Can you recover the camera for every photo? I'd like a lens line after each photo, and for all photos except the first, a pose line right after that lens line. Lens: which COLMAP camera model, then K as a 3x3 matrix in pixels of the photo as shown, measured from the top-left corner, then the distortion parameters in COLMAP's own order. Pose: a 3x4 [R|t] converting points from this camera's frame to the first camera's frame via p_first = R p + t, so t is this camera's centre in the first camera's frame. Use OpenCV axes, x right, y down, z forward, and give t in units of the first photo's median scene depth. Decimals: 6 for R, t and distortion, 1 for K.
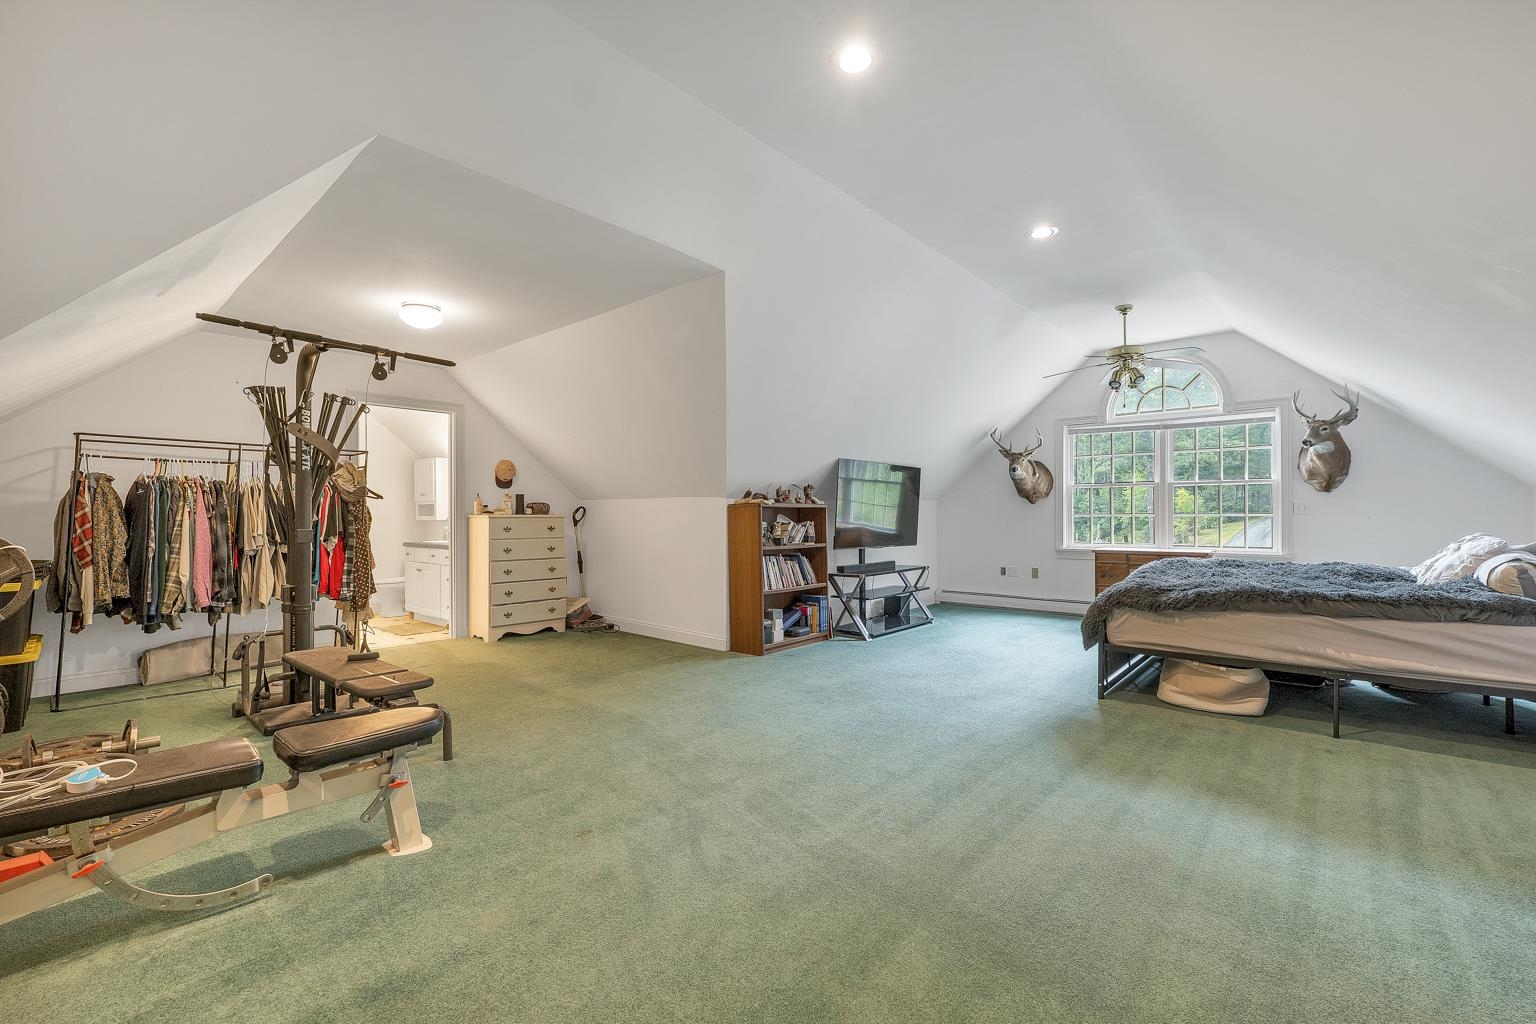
lens RADIAL K [[650.2, 0, 768.2], [0, 650.2, 535.7], [0, 0, 1]] dist [-0.003488, -0.000388]
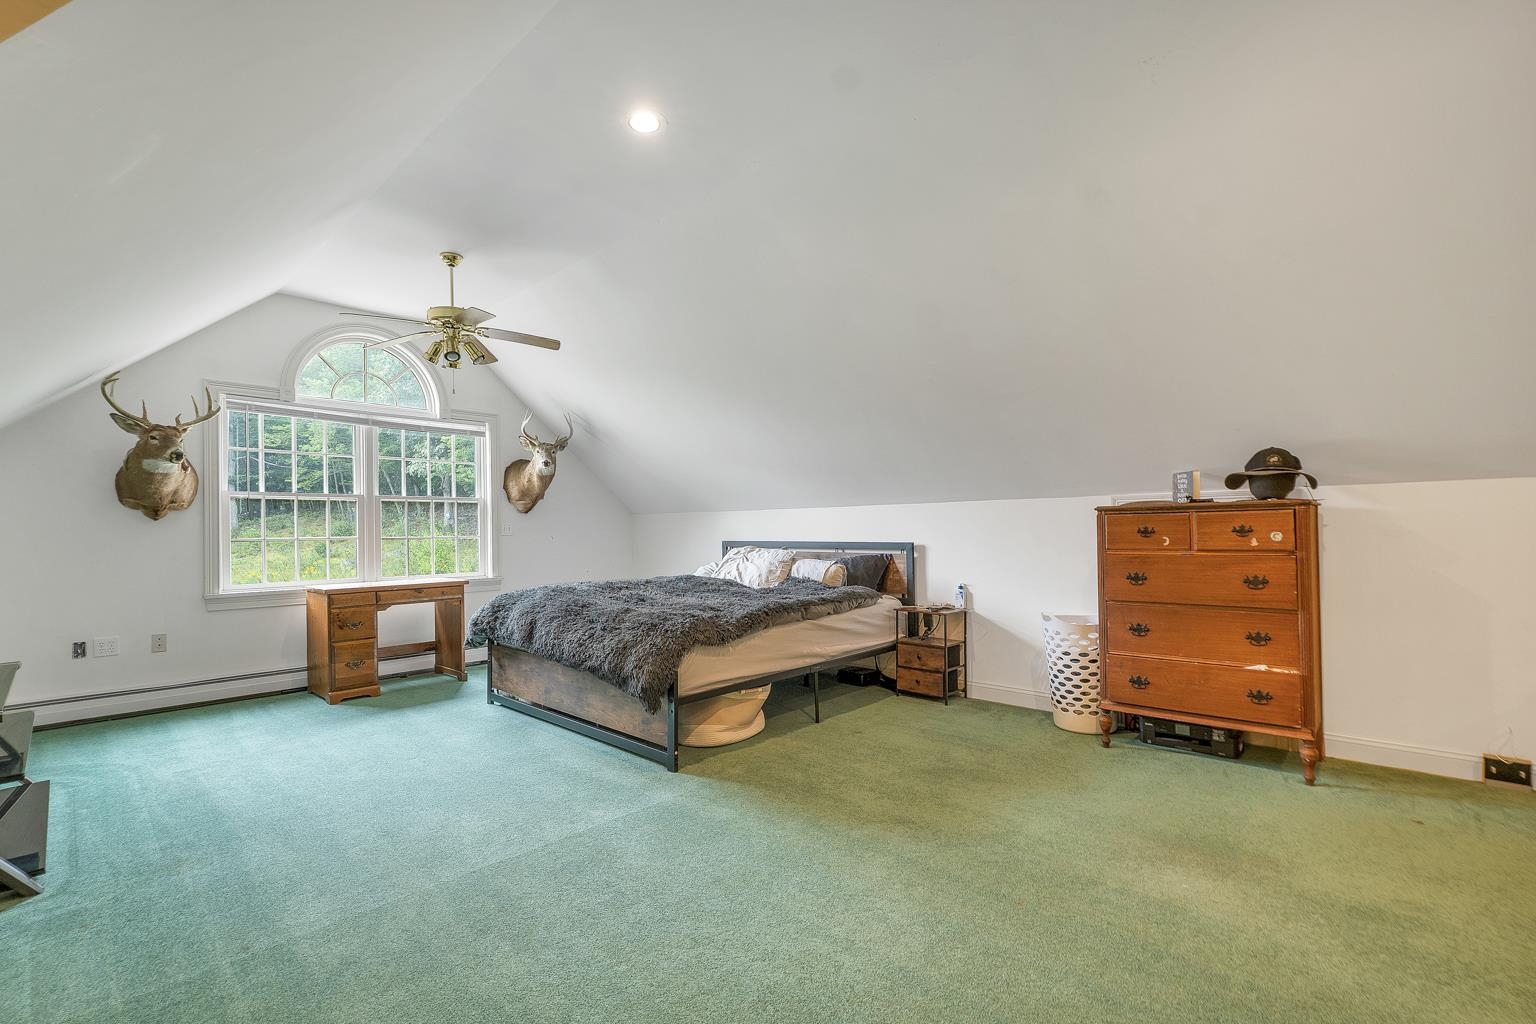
lens RADIAL K [[677.6, 0, 763.0], [0, 677.6, 530.4], [0, 0, 1]] dist [0.000926, -0.000096]
pose [[0.050147, 0.006693, 0.998719, -0.207001], [0.043950, 0.998994, -0.008902, -0.015316], [-0.997774, 0.044340, 0.049802, 0.618665]]
